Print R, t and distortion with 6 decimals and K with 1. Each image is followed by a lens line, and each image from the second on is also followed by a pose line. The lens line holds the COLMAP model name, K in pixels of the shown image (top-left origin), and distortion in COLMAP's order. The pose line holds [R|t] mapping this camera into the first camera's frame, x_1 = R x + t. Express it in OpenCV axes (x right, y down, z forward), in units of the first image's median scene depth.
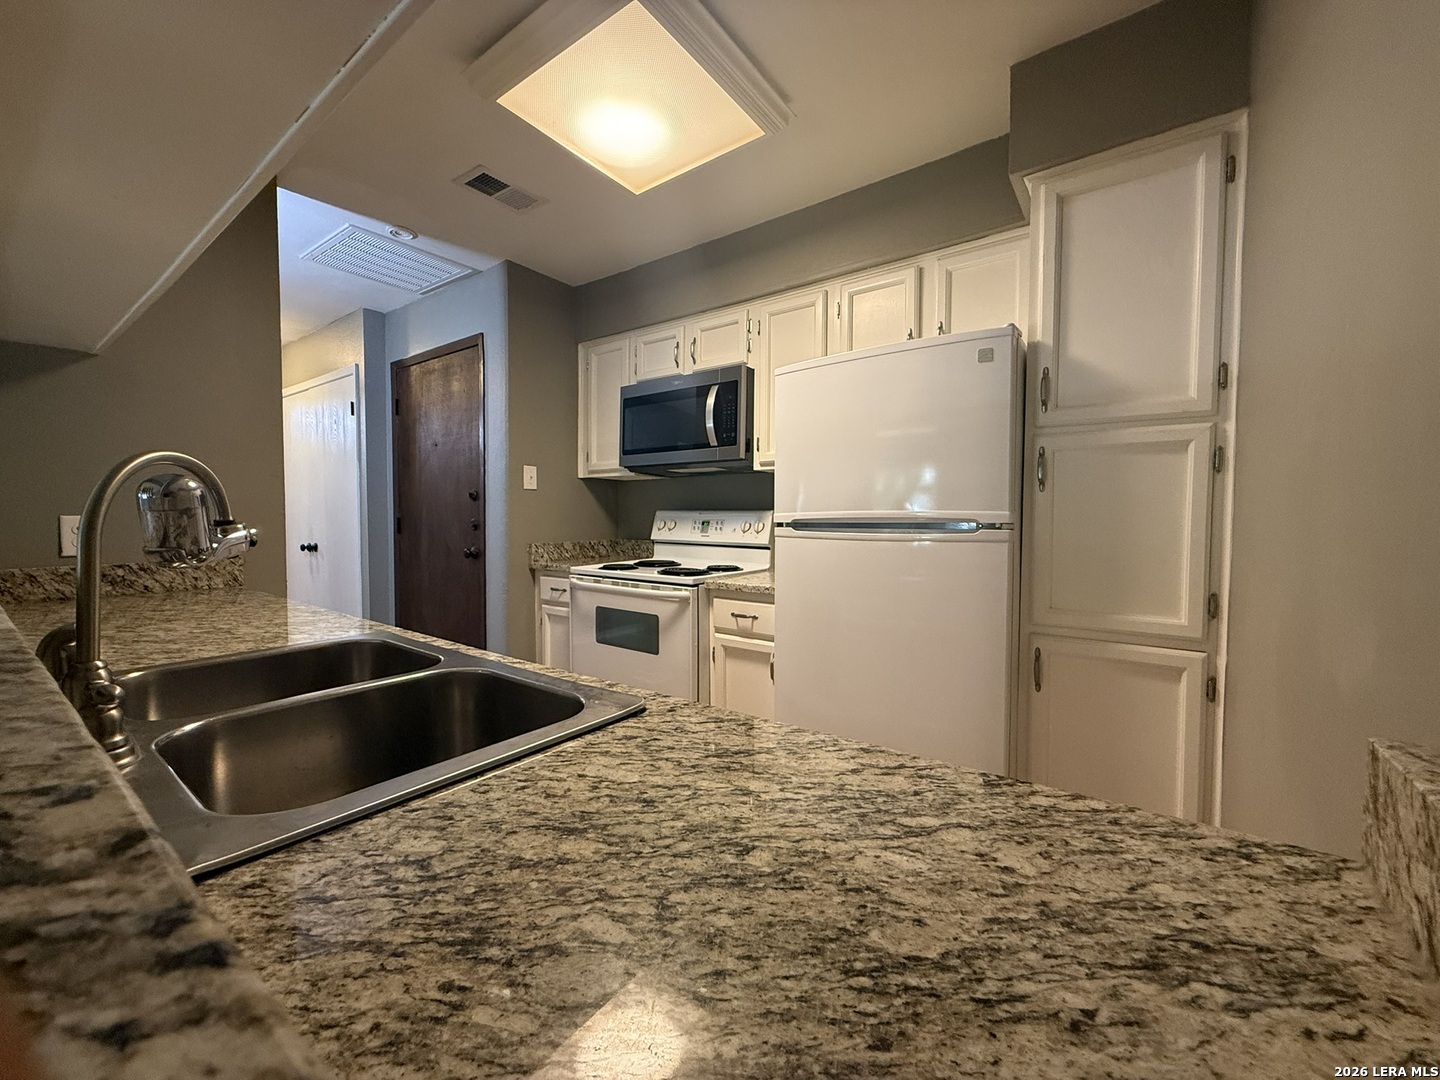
lens RADIAL K [[572.6, 0, 721.0], [0, 572.6, 539.9], [0, 0, 1]] dist [-0.000813, 0.000226]
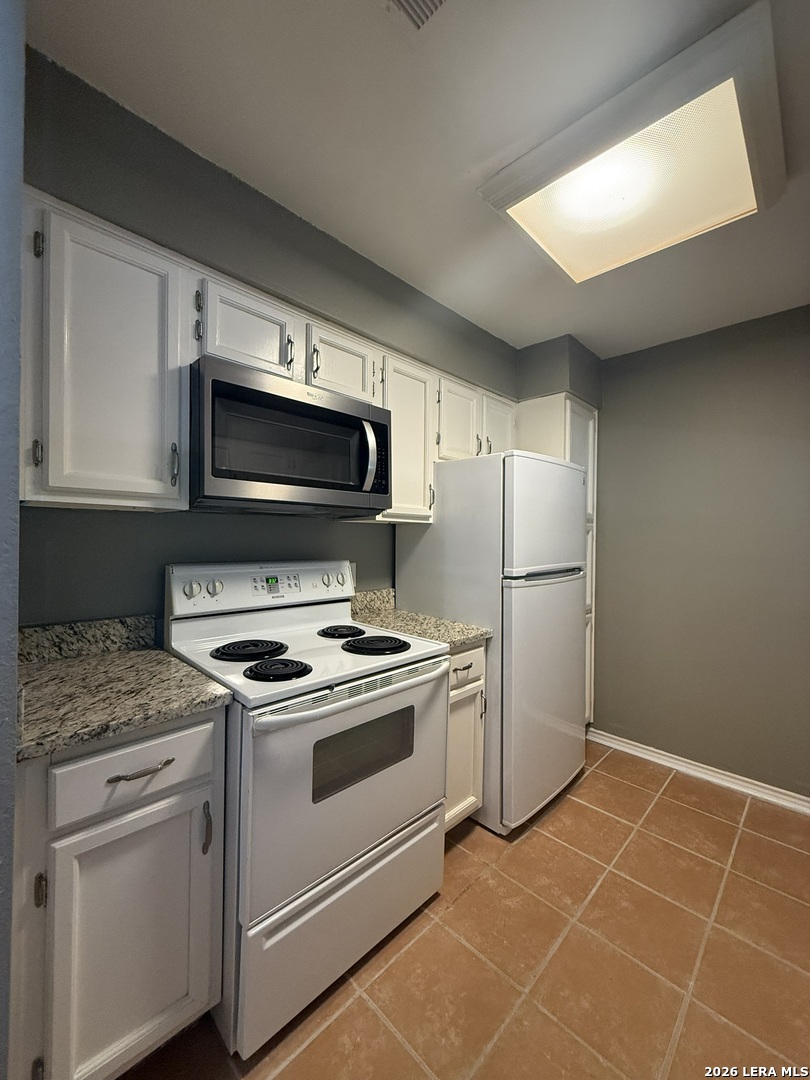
lens RADIAL K [[429.5, 0, 403.8], [0, 429.5, 536.7], [0, 0, 1]] dist [-0.000813, 0.000226]
pose [[0.149946, -0.002200, 0.988692, -0.565168], [0.030865, 0.999521, -0.002457, -0.080104], [-0.988212, 0.030885, 0.149942, 0.745656]]
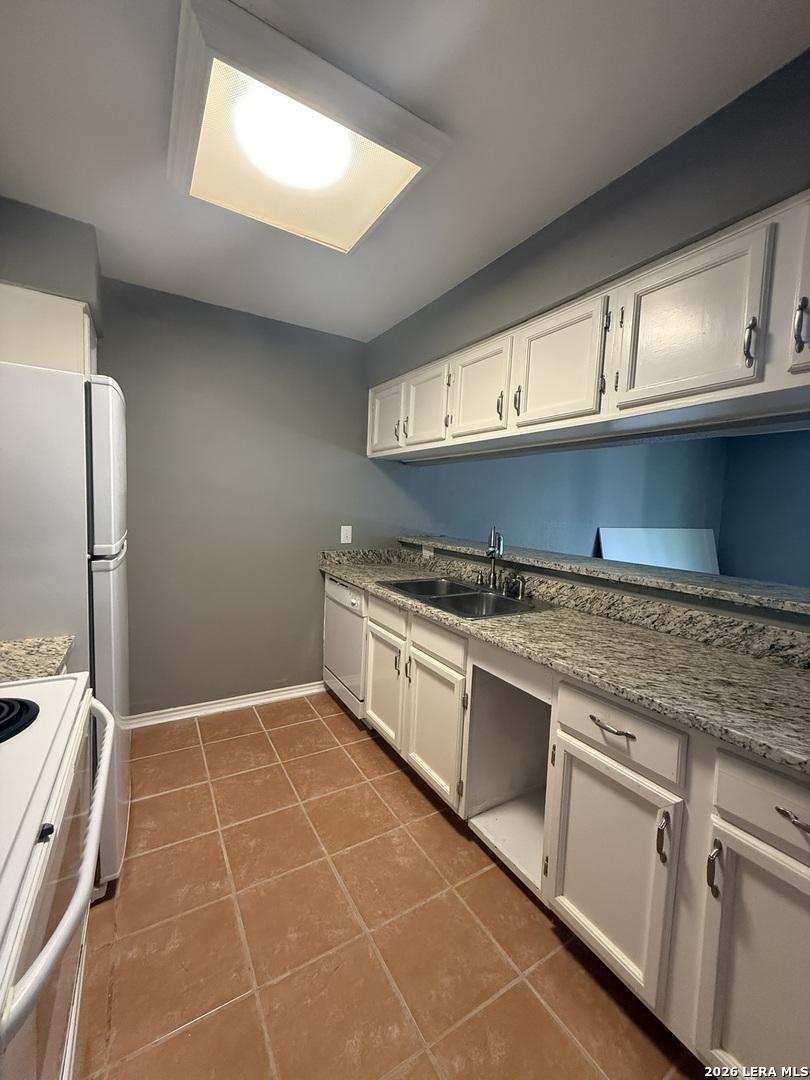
lens RADIAL K [[429.5, 0, 408.1], [0, 429.5, 539.0], [0, 0, 1]] dist [-0.000813, 0.000226]
pose [[-0.922638, -0.069690, 0.379319, -0.386652], [-0.028029, 0.993054, 0.114272, -0.096291], [-0.384648, 0.094799, -0.918183, 0.975749]]
